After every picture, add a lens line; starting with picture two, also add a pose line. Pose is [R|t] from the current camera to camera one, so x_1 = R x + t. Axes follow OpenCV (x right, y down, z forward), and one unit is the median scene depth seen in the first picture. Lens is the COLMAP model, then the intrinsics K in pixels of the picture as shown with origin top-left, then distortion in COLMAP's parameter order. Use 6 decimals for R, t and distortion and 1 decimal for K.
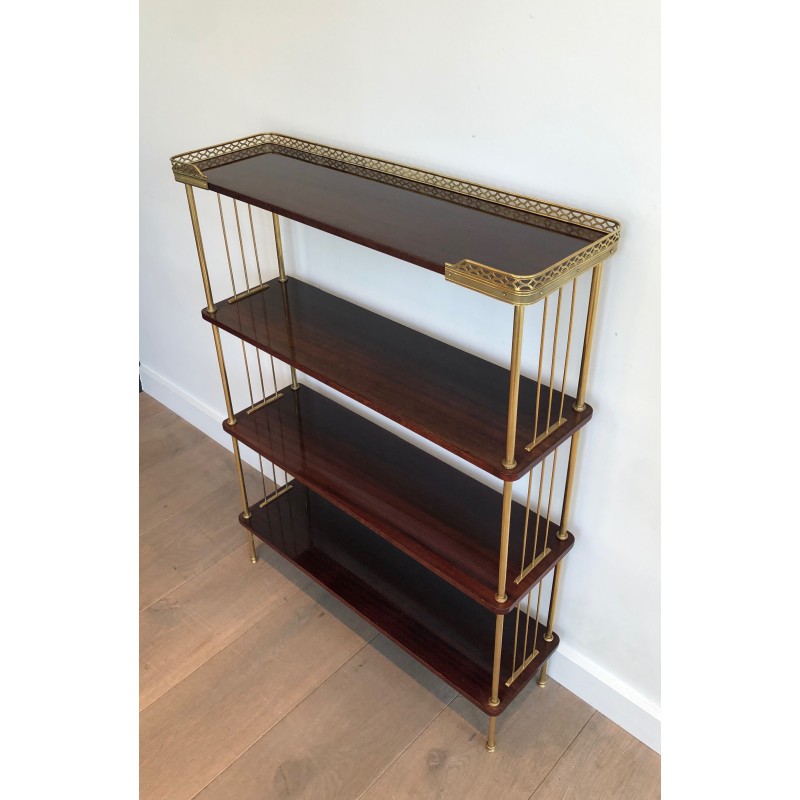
lens RADIAL K [[718.7, 0, 411.5], [0, 718.7, 371.0], [0, 0, 1]] dist [0.012341, -0.011127]
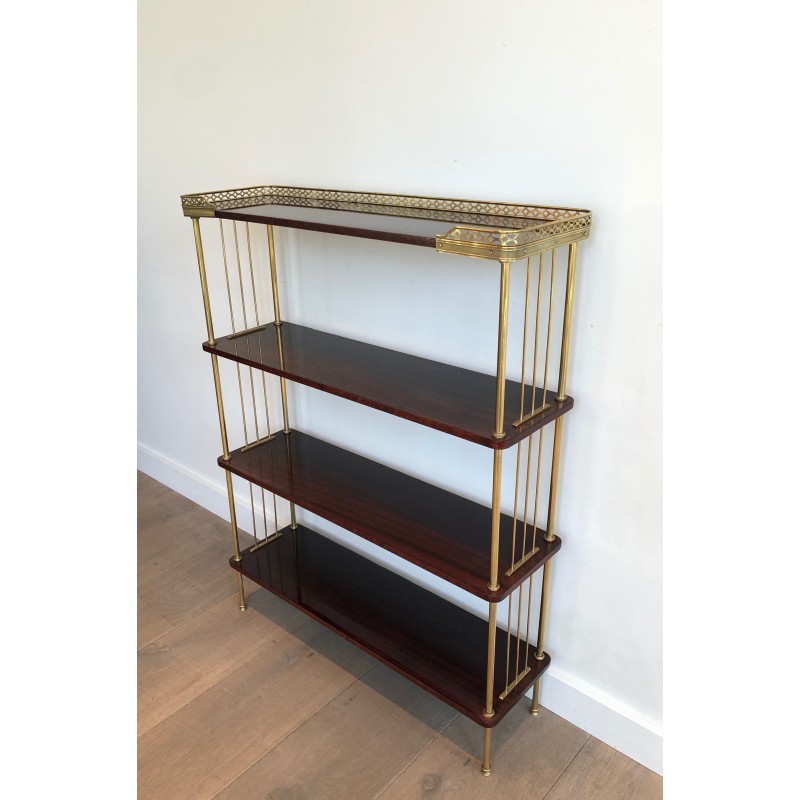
lens RADIAL K [[690.2, 0, 399.6], [0, 690.2, 399.6], [0, 0, 1]] dist [0.007438, -0.004364]
pose [[0.999802, -0.009629, 0.017392, -0.017889], [0.012235, 0.987592, -0.156567, 0.162073], [-0.015669, 0.156749, 0.987514, -0.002806]]
